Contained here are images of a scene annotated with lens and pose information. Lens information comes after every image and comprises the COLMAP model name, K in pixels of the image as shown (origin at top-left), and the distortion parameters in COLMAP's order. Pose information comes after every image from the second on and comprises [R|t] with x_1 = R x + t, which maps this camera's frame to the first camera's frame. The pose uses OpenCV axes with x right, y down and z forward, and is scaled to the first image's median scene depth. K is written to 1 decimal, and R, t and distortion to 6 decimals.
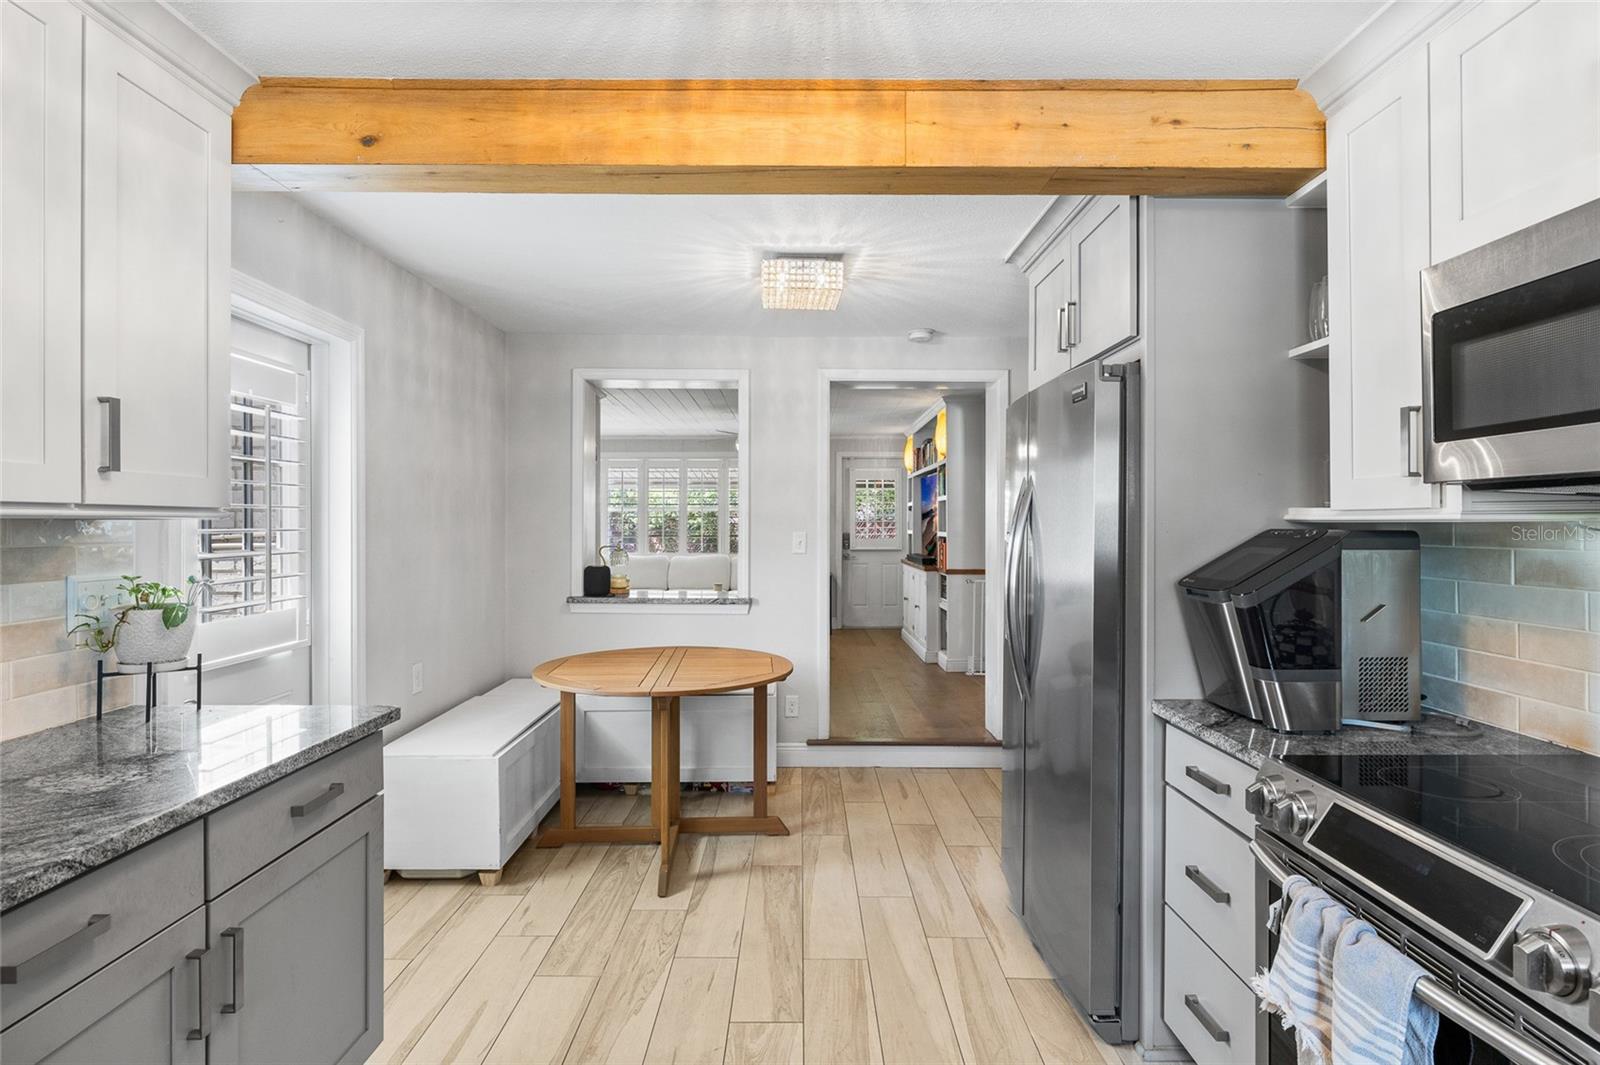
lens RADIAL K [[828.0, 0, 804.3], [0, 828.0, 525.7], [0, 0, 1]] dist [-0.007049, -0.000159]
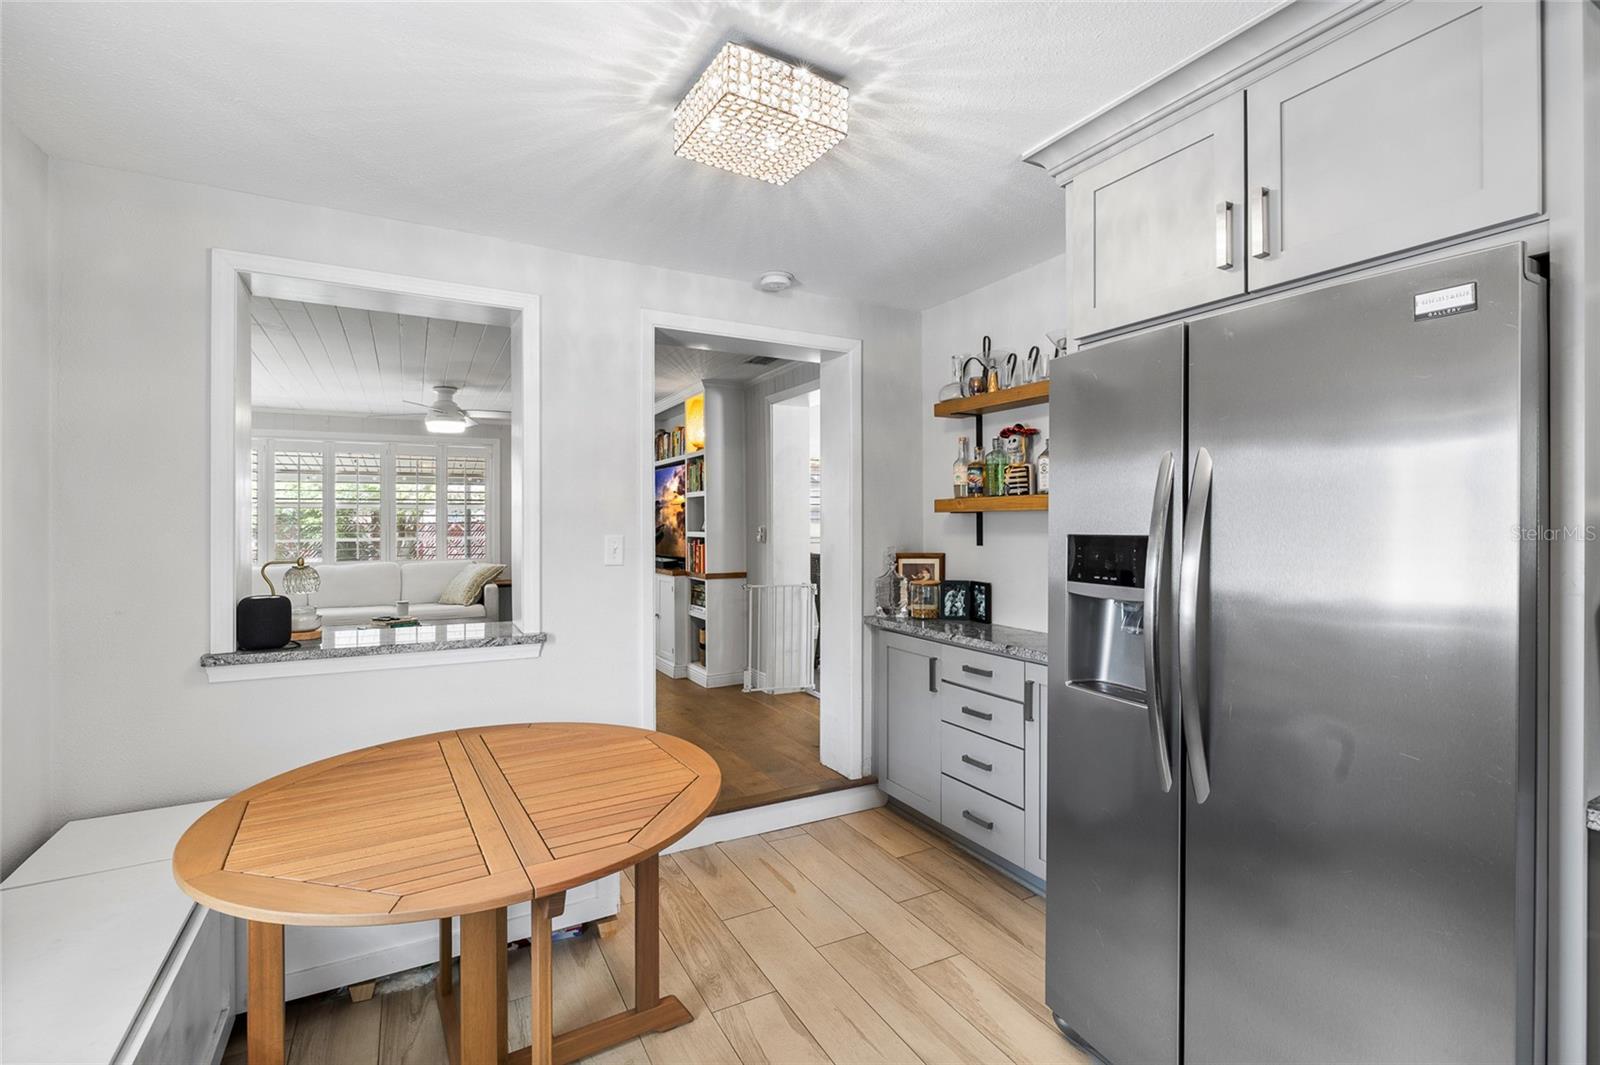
lens RADIAL K [[723.3, 0, 794.6], [0, 723.3, 524.1], [0, 0, 1]] dist [-0.007087, 0.001816]
pose [[0.879602, -0.004585, 0.475688, -0.164250], [0.005008, 0.999987, 0.000380, -0.000795], [-0.475684, 0.002048, 0.879614, 0.380270]]
